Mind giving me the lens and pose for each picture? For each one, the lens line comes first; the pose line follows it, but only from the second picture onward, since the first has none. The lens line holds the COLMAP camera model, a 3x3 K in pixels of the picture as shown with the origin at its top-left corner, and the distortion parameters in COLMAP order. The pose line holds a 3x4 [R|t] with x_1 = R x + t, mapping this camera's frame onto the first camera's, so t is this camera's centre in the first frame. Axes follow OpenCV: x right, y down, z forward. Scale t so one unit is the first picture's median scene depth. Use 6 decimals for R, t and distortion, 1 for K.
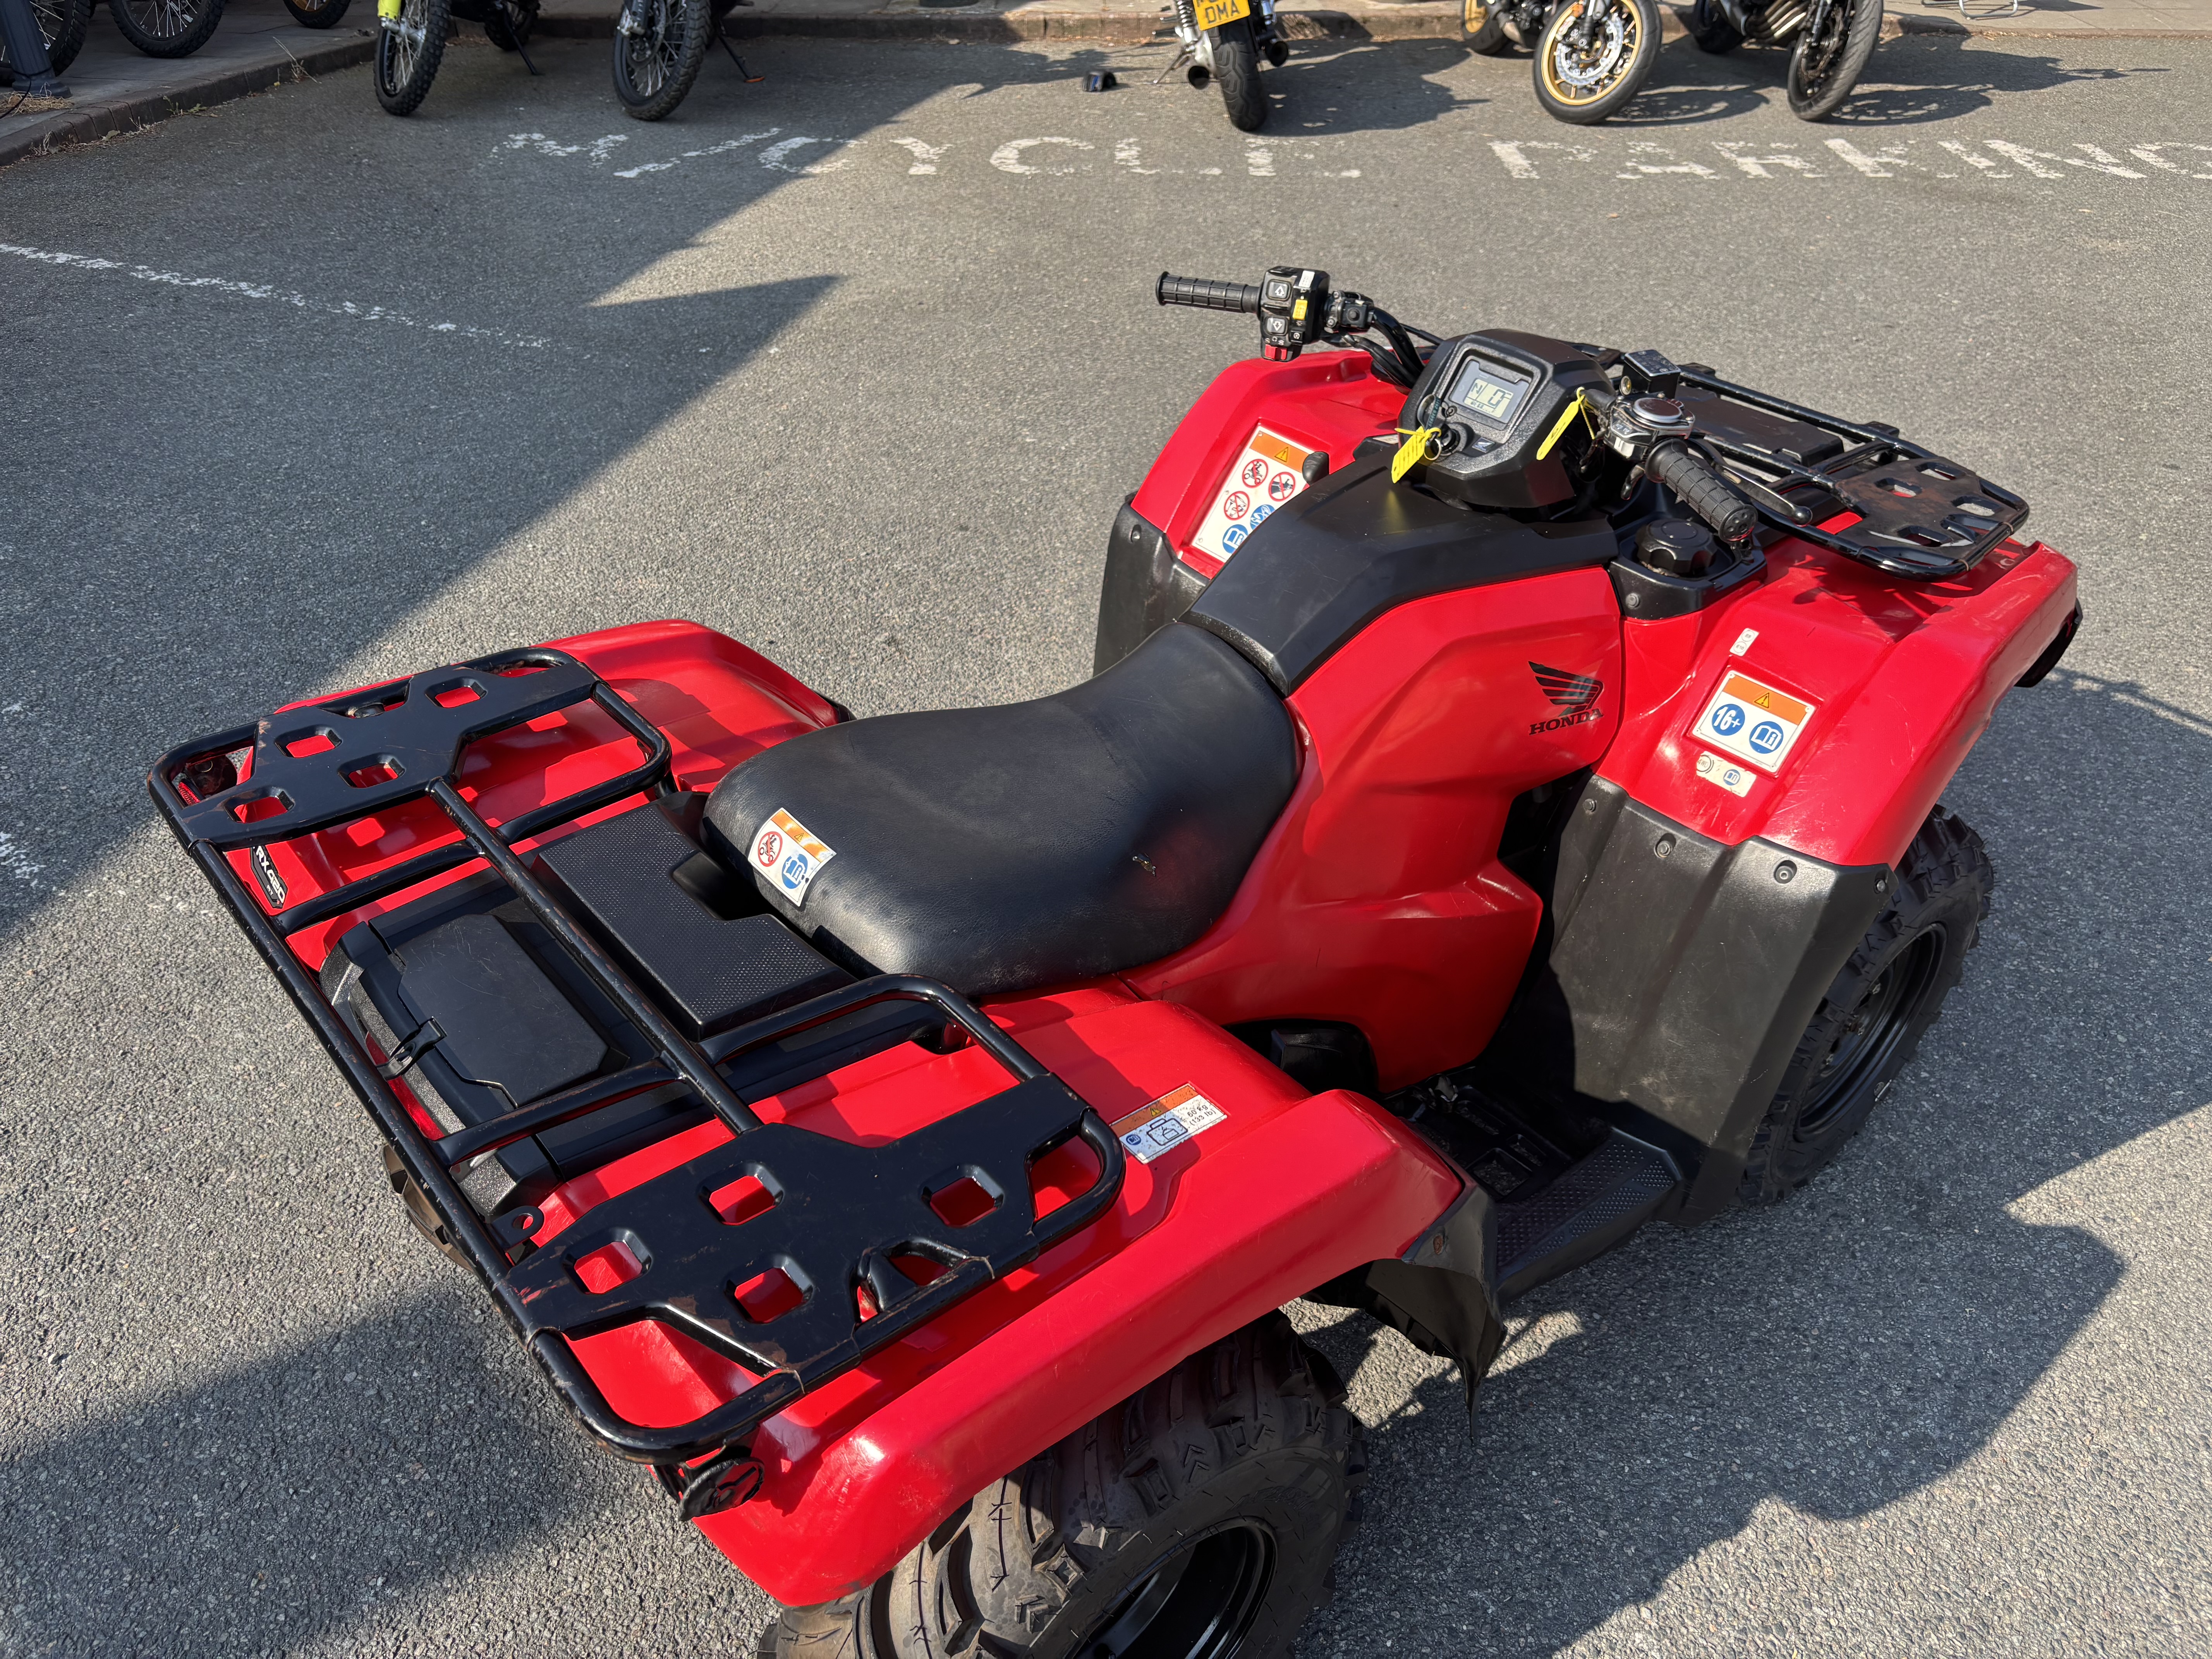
lens RADIAL K [[1682.0, 0, 1123.8], [0, 1682.0, 838.7], [0, 0, 1]] dist [0.045417, -0.051185]
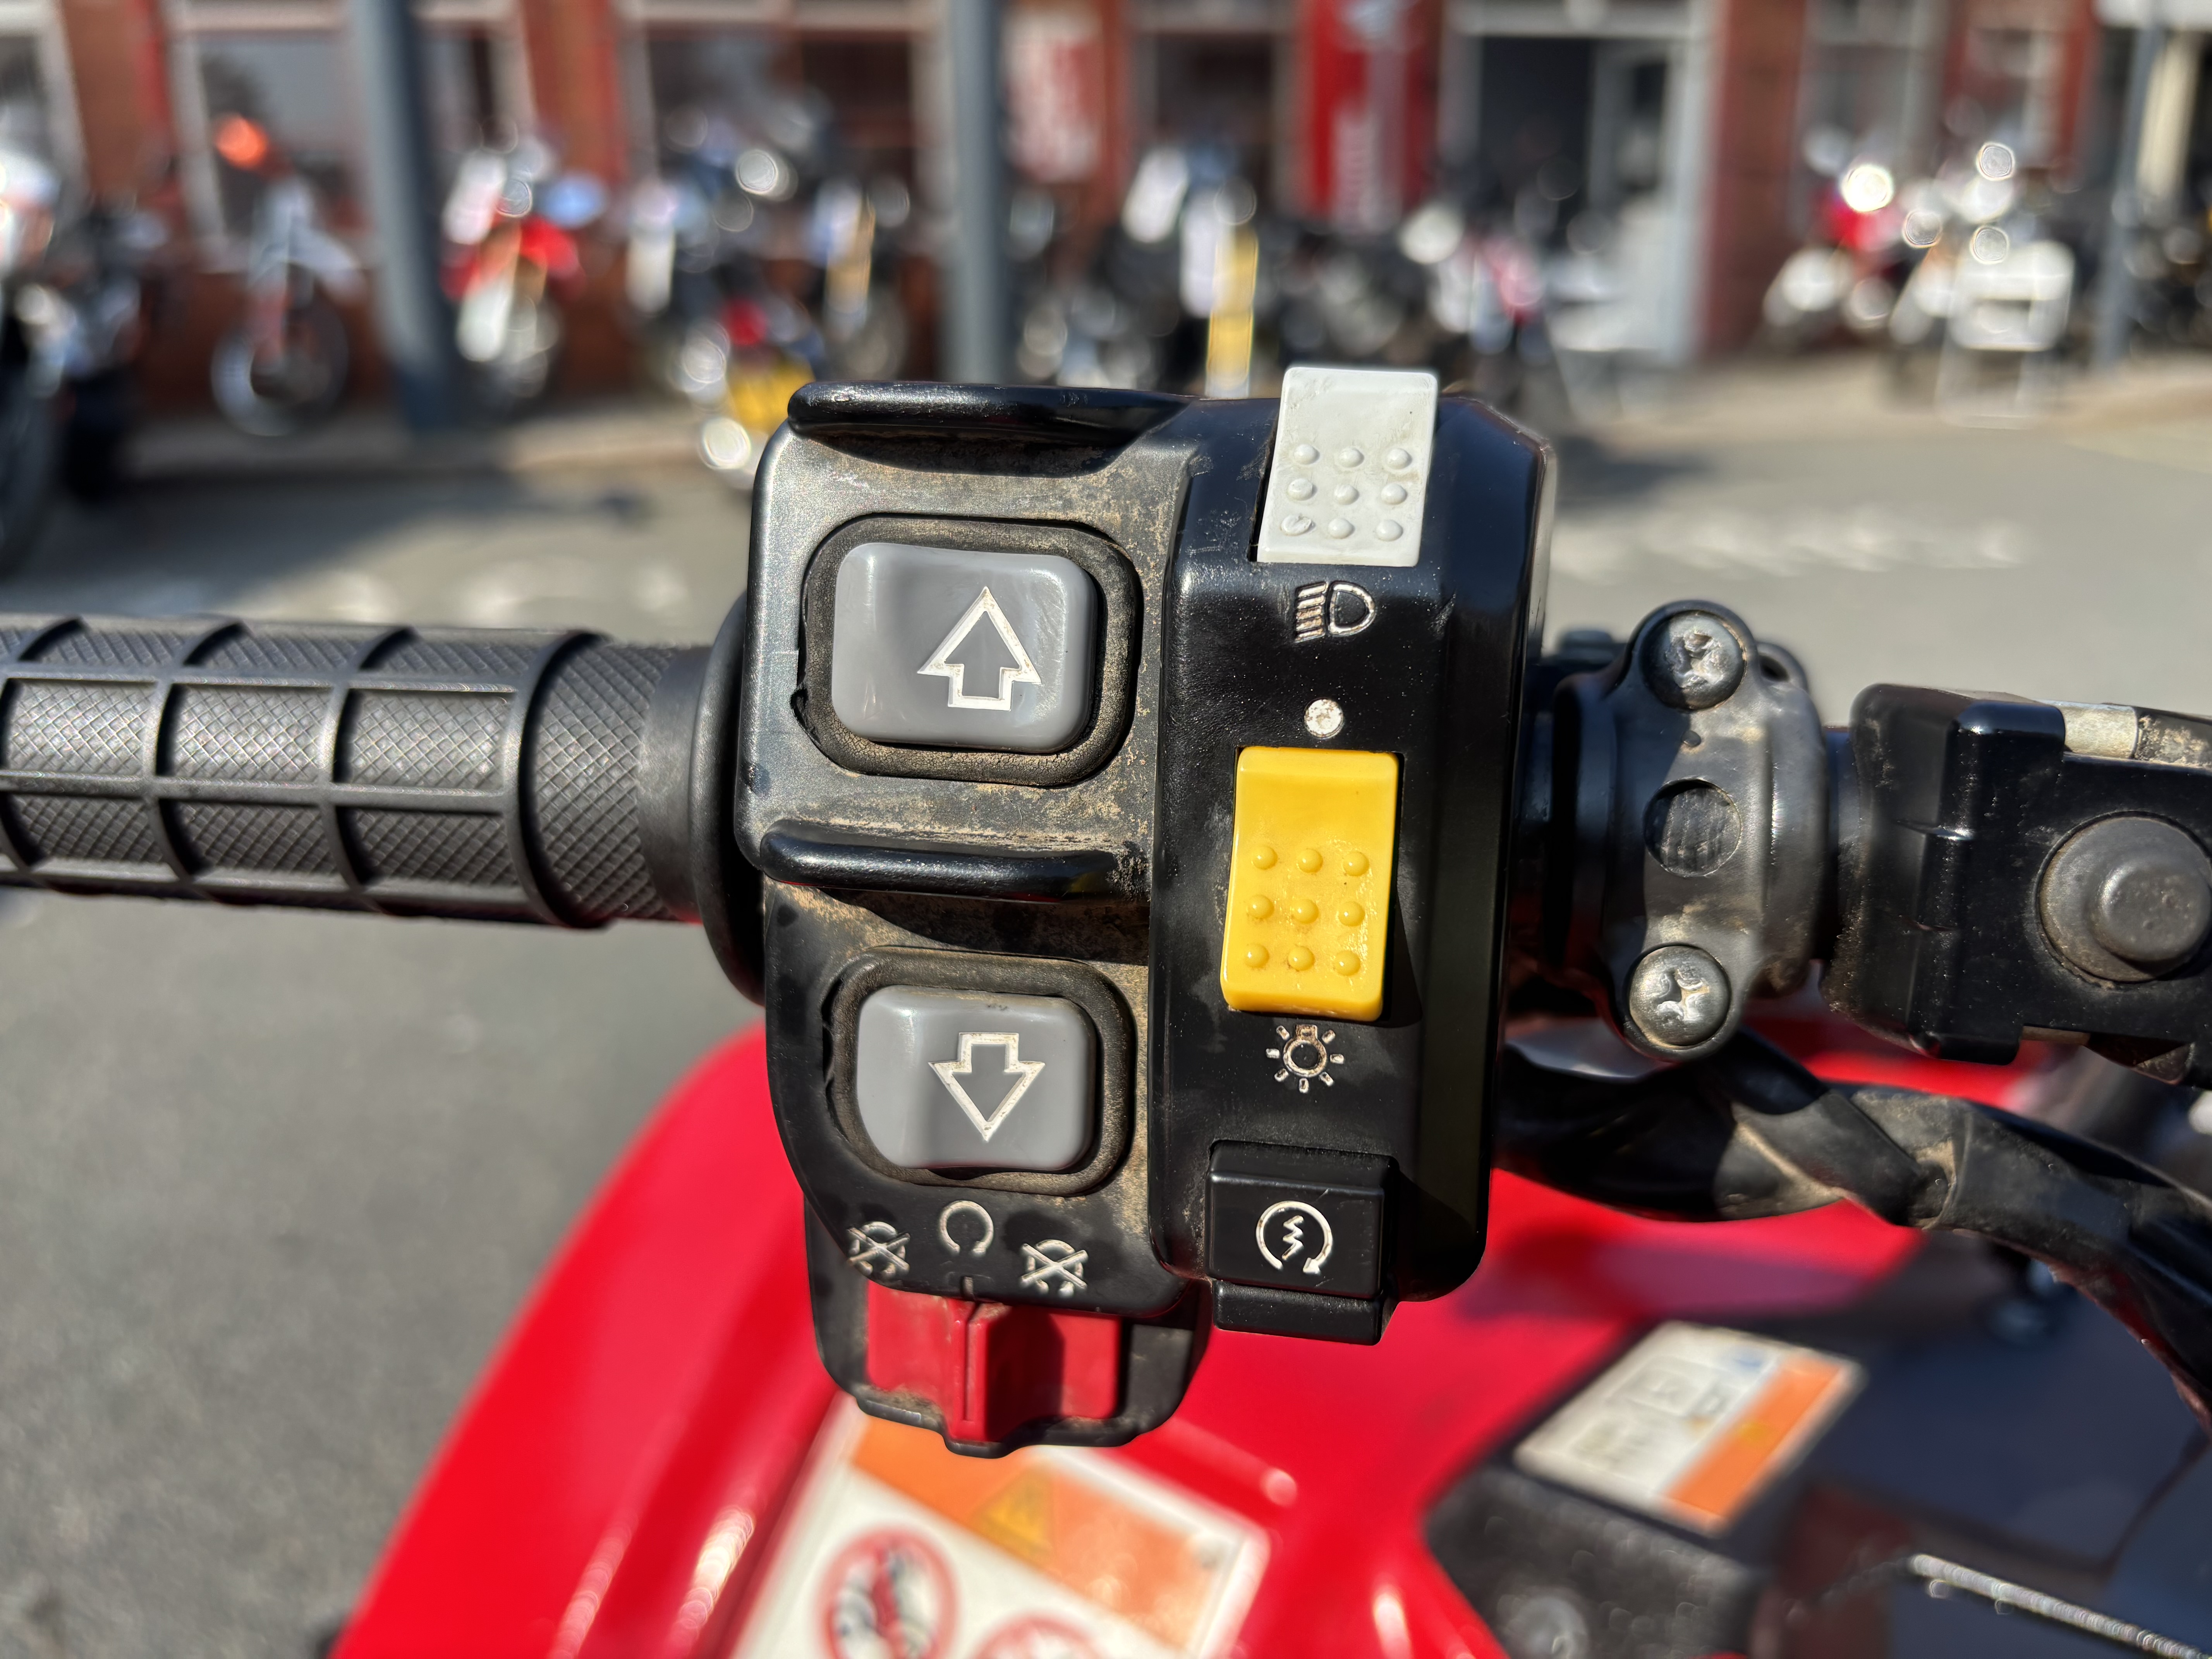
lens RADIAL K [[1738.9, 0, 1108.4], [0, 1738.9, 830.3], [0, 0, 1]] dist [0.059099, -0.079200]
pose [[0.973788, -0.078445, 0.213502, 0.078780], [0.131466, 0.960092, -0.246861, -0.289501], [-0.185617, 0.268459, 0.945239, 0.904989]]
